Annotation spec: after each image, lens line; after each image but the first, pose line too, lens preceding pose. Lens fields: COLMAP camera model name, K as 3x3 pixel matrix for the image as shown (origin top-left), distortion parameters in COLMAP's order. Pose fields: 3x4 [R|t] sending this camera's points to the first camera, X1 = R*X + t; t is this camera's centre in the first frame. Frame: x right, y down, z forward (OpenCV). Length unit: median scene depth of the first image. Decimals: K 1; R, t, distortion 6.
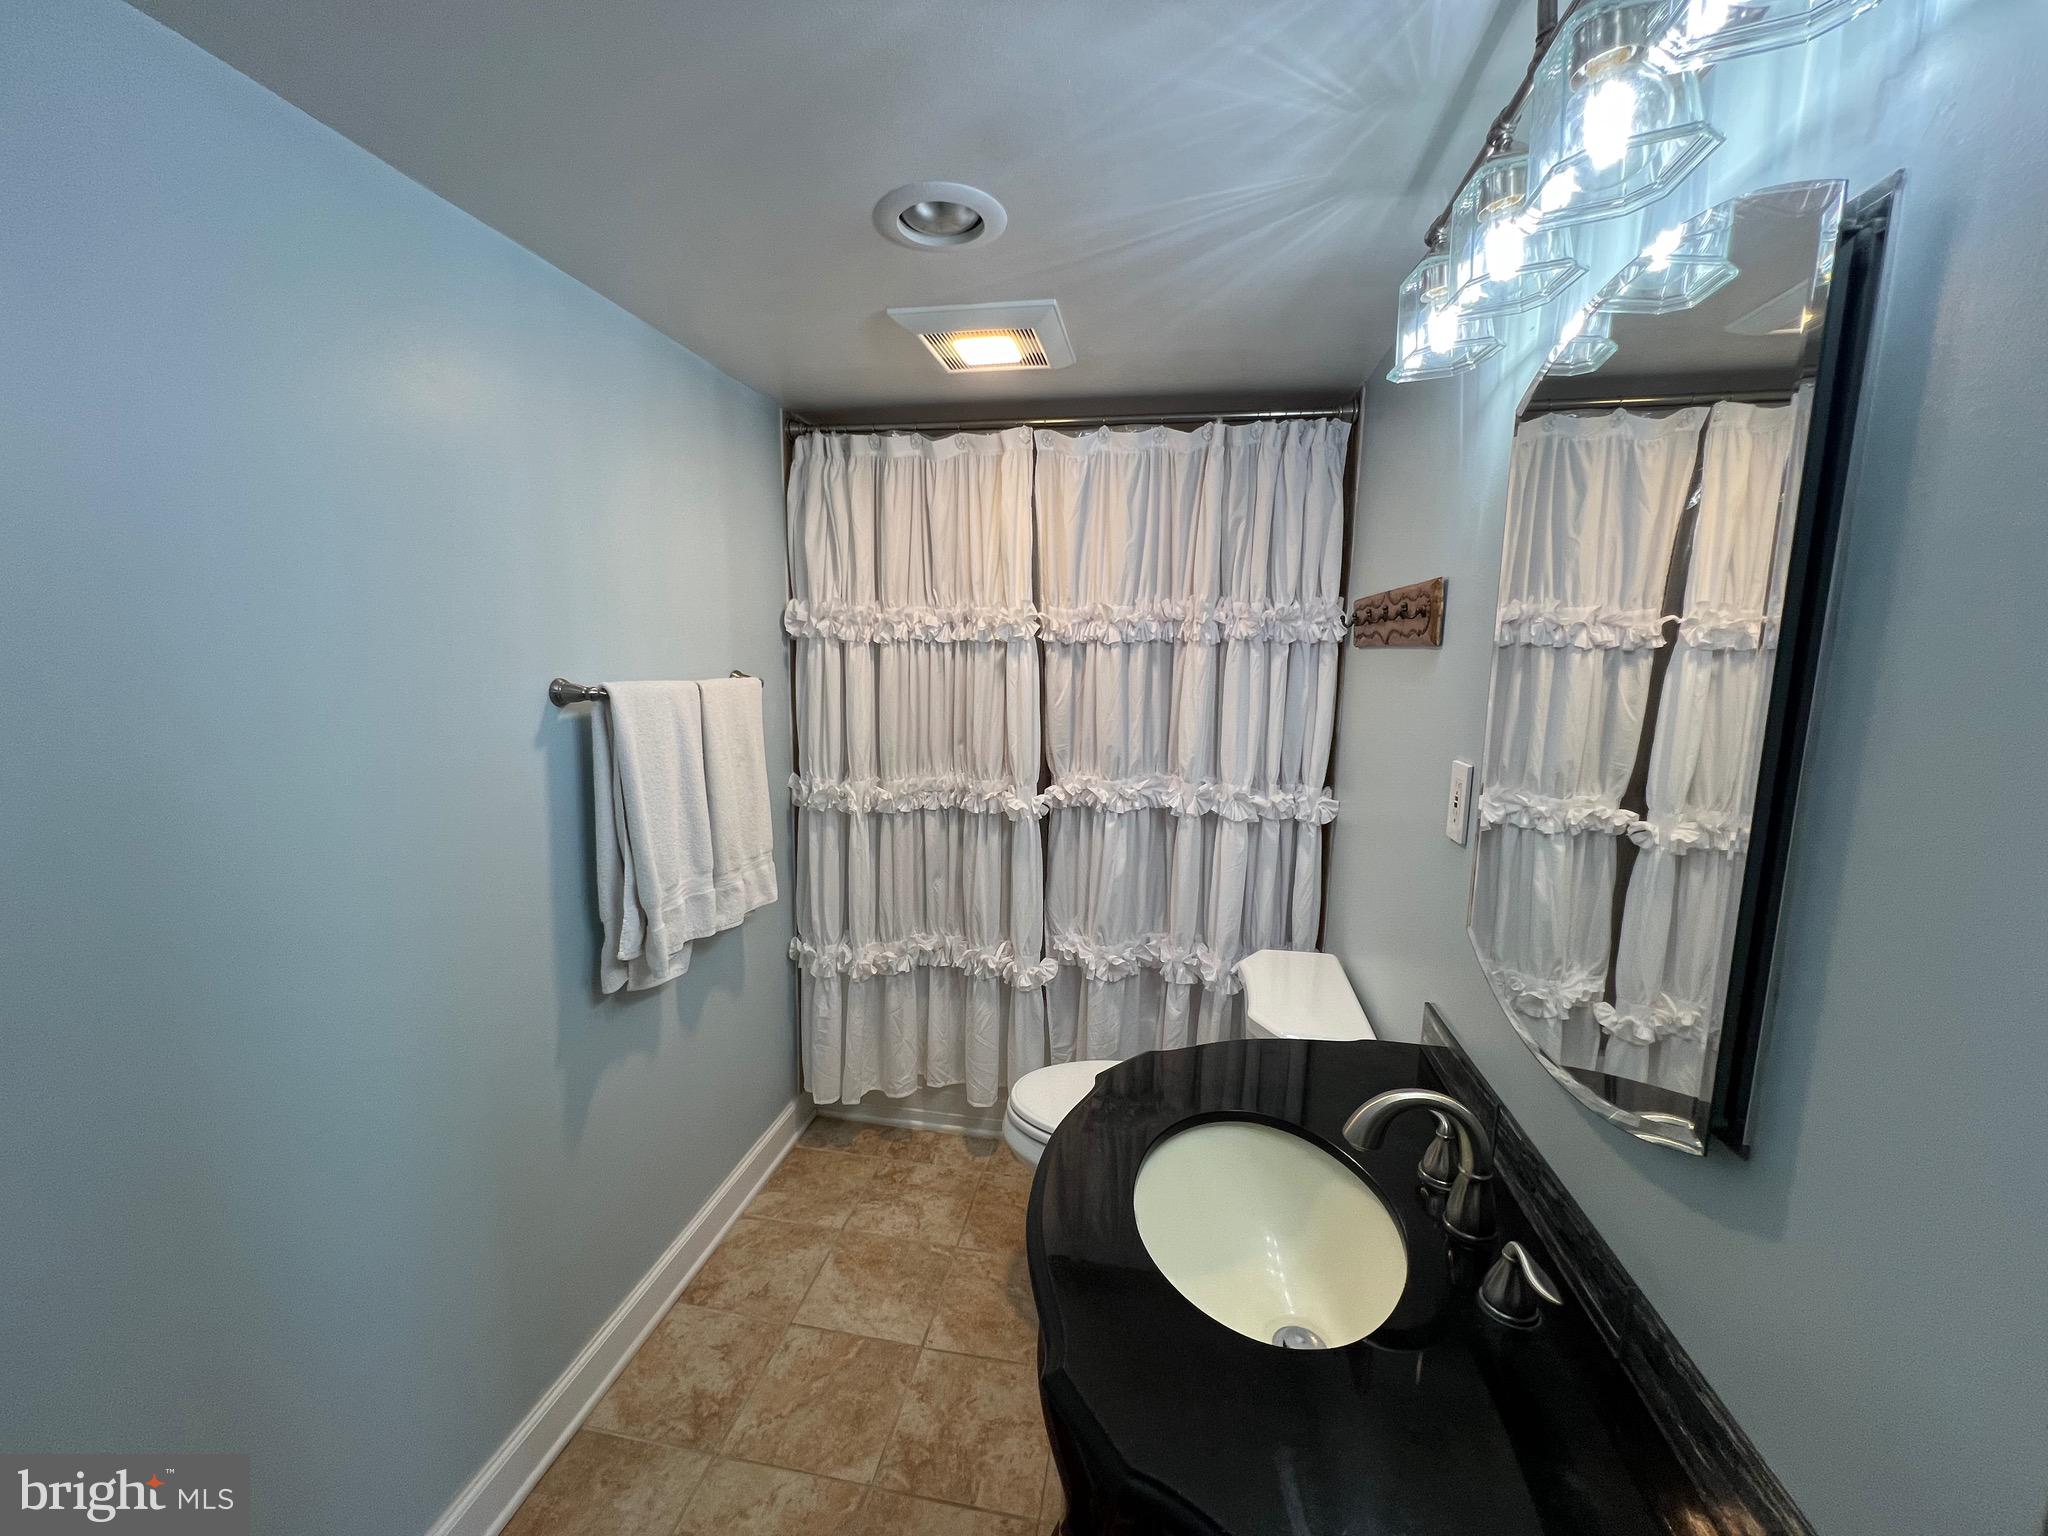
lens RADIAL K [[819.2, 0, 1021.2], [0, 819.2, 768.2], [0, 0, 1]] dist [-0.003626, 0.000771]
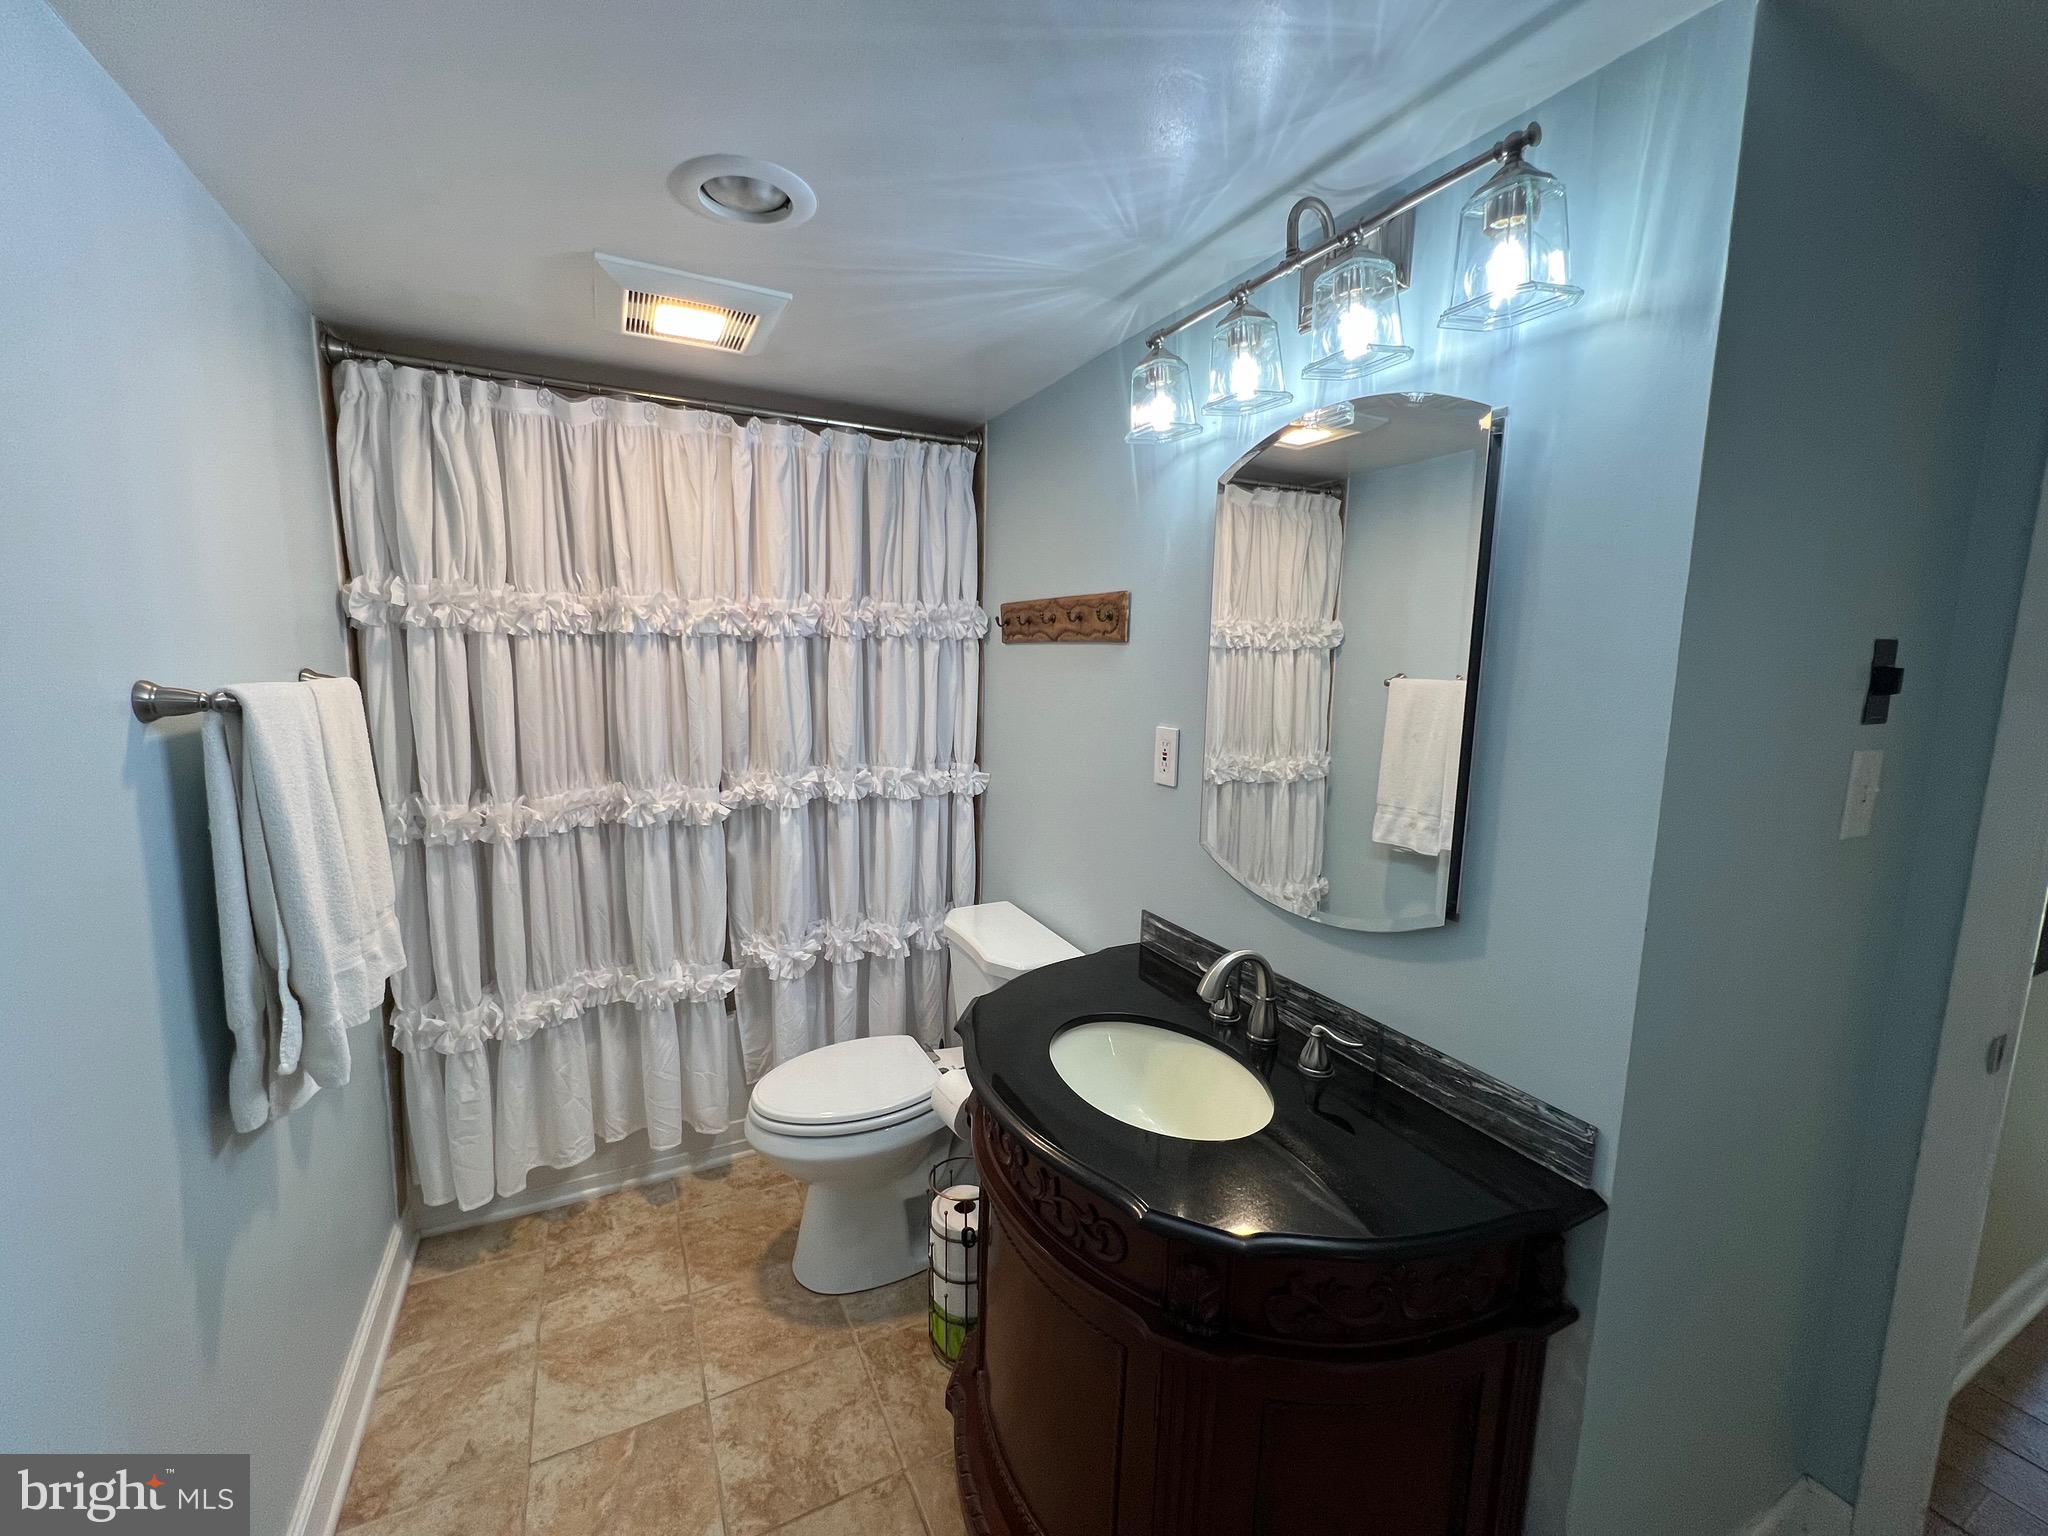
lens RADIAL K [[819.2, 0, 1016.5], [0, 819.2, 769.9], [0, 0, 1]] dist [-0.003626, 0.000771]
pose [[0.796105, -0.084772, 0.599192, -0.283548], [0.081702, 0.996131, 0.032378, -0.000724], [-0.599618, 0.023179, 0.799951, 0.032135]]
